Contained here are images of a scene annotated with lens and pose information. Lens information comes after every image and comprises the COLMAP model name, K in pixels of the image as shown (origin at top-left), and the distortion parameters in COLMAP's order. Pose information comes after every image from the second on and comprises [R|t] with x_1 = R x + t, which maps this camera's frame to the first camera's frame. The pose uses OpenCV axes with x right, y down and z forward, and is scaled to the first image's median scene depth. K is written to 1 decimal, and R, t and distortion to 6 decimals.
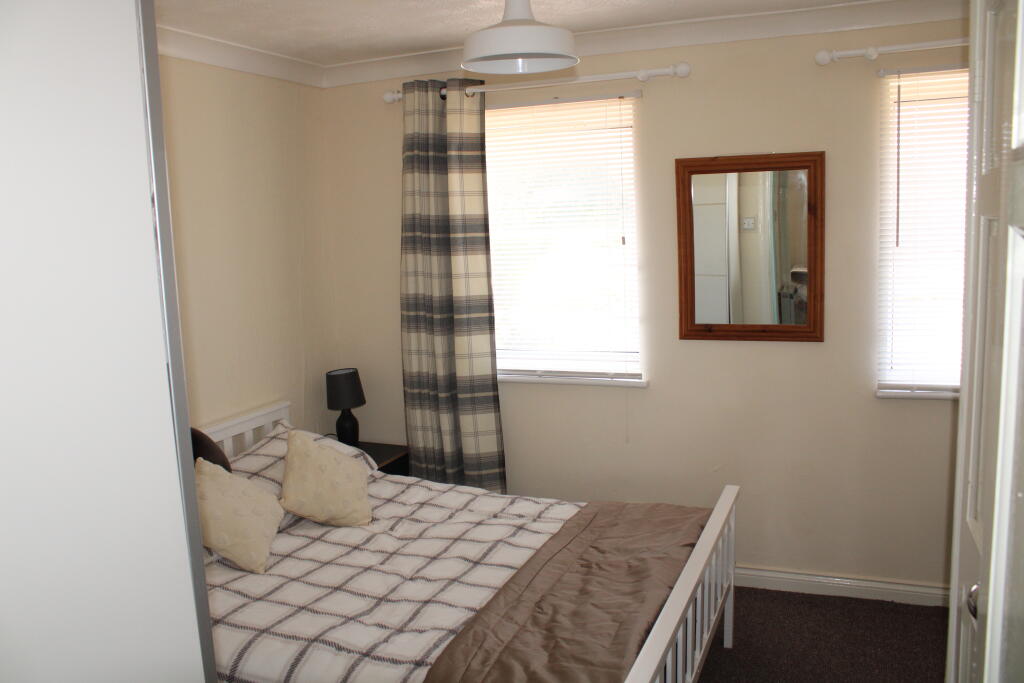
lens RADIAL K [[870.1, 0, 512.0], [0, 870.1, 341.5], [0, 0, 1]] dist [-0.007179, 0.000311]
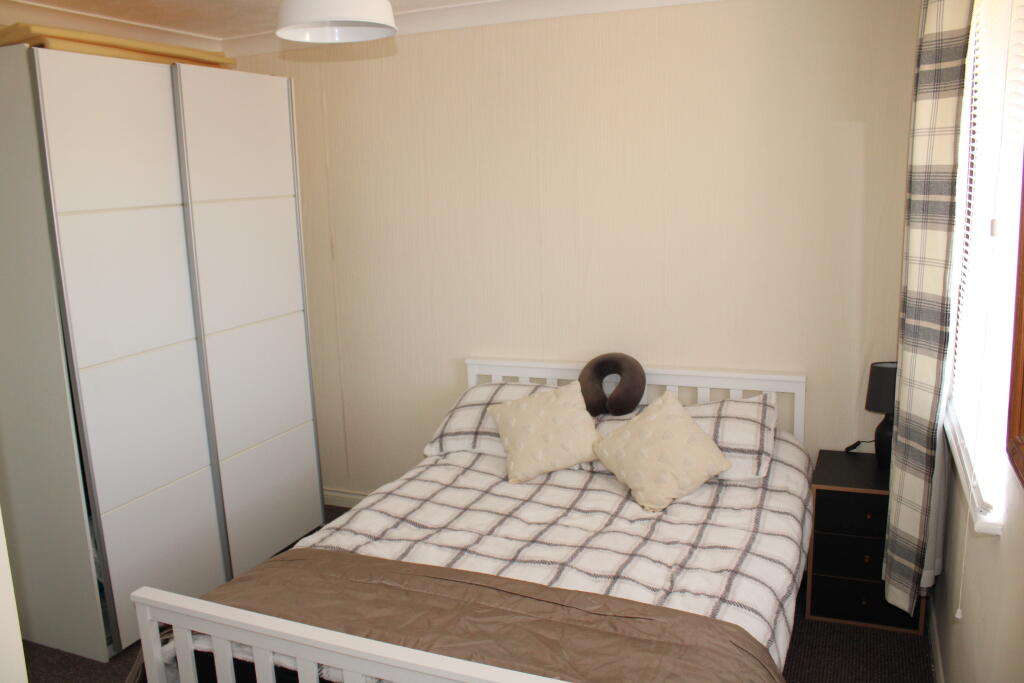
lens RADIAL K [[870.1, 0, 512.0], [0, 870.1, 341.5], [0, 0, 1]] dist [-0.007179, 0.000311]
pose [[-0.009472, 0.208595, -0.977956, 0.596066], [-0.110927, 0.971745, 0.208345, -0.118856], [0.993783, 0.110456, 0.013935, 0.700699]]
